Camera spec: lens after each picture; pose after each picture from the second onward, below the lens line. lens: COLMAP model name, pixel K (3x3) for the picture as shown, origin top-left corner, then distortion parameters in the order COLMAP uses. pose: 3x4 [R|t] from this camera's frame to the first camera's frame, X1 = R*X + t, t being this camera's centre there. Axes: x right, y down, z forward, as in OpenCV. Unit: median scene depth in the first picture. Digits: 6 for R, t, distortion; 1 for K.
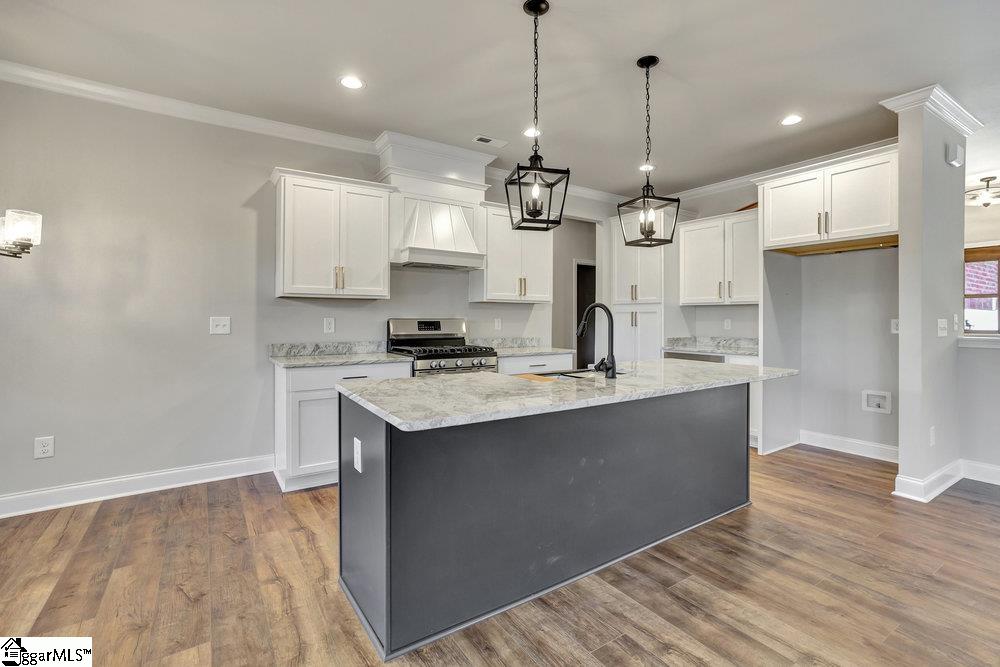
lens RADIAL K [[455.5, 0, 507.8], [0, 455.5, 334.4], [0, 0, 1]] dist [-0.016245, 0.000527]
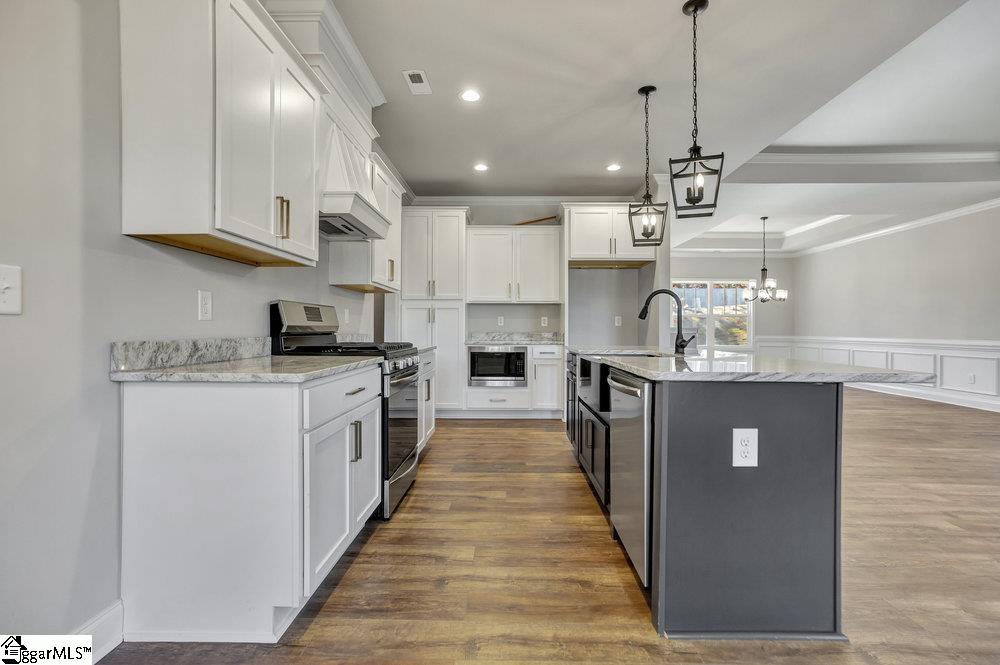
lens RADIAL K [[471.7, 0, 500.0], [0, 471.7, 332.5], [0, 0, 1]] dist [0.021351, 0.000109]
pose [[0.571339, -0.007142, 0.820683, -0.676219], [0.028528, 0.999531, -0.011162, 0.027063], [-0.820218, 0.029790, 0.571275, 0.443015]]
